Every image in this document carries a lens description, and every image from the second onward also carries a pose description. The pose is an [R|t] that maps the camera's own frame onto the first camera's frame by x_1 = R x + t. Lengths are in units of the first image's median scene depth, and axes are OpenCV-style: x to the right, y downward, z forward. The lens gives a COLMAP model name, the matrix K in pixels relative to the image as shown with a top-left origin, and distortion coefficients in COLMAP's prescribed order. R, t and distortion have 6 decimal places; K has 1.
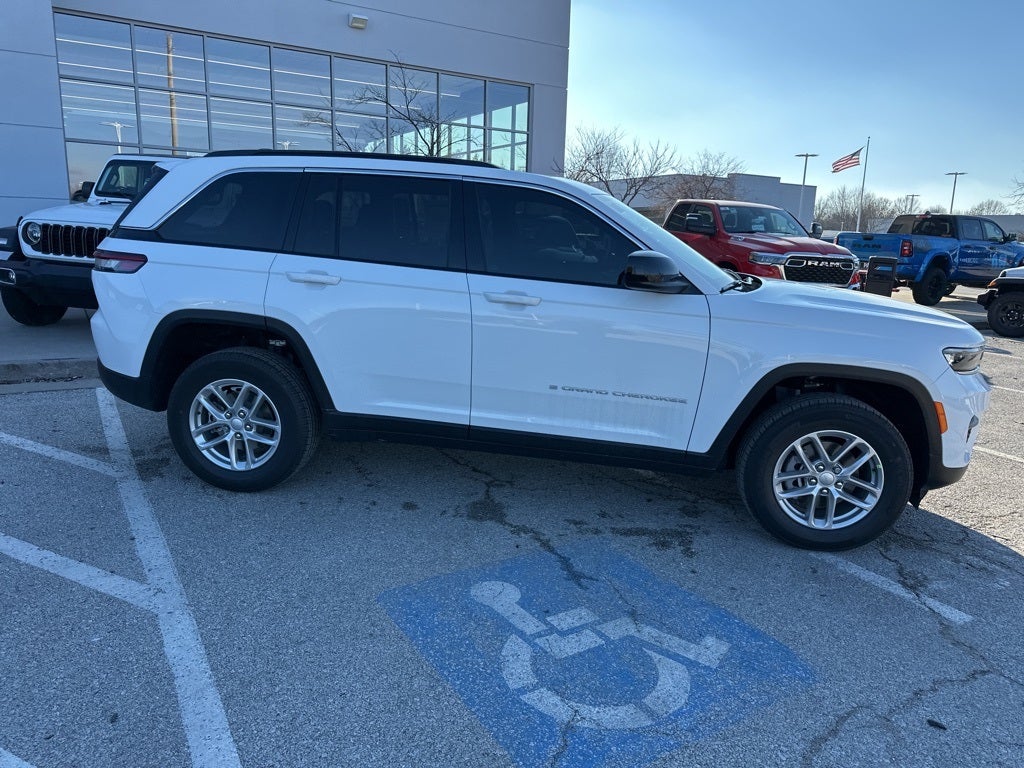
lens RADIAL K [[718.8, 0, 513.5], [0, 718.8, 380.5], [0, 0, 1]] dist [0.042184, -0.048614]
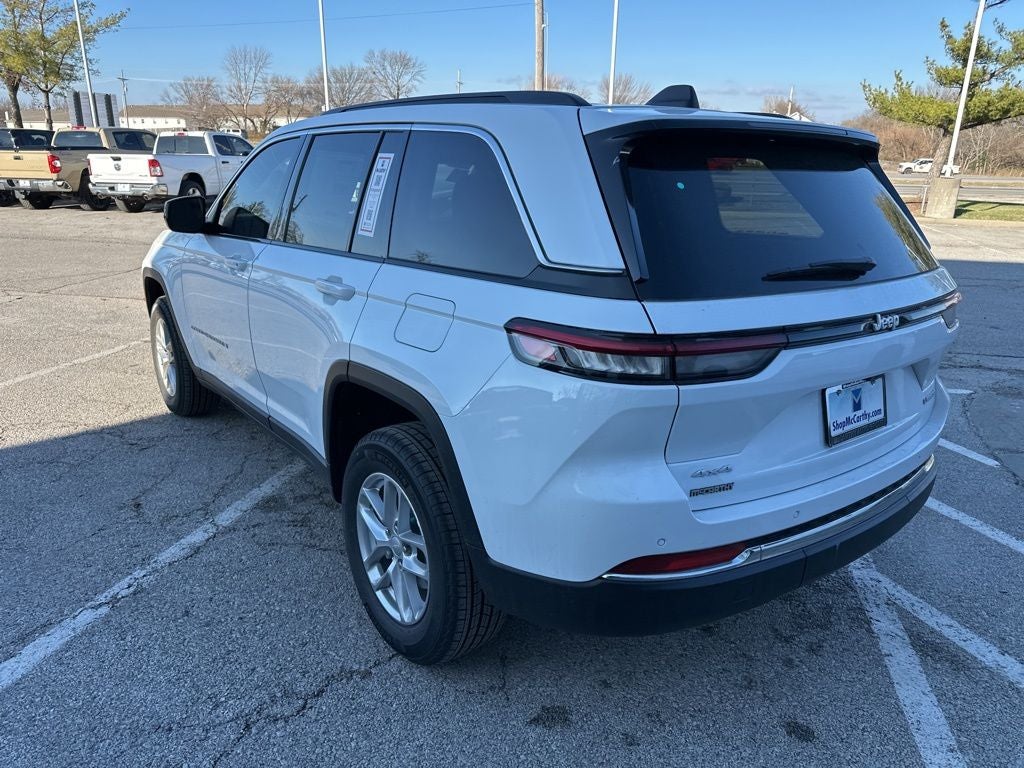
lens RADIAL K [[718.8, 0, 504.2], [0, 718.8, 390.4], [0, 0, 1]] dist [0.042184, -0.048614]
pose [[-0.690491, -0.273181, 0.669772, -0.802325], [0.107773, 0.876753, 0.468710, -0.463421], [-0.715268, 0.395823, -0.575948, 1.785894]]
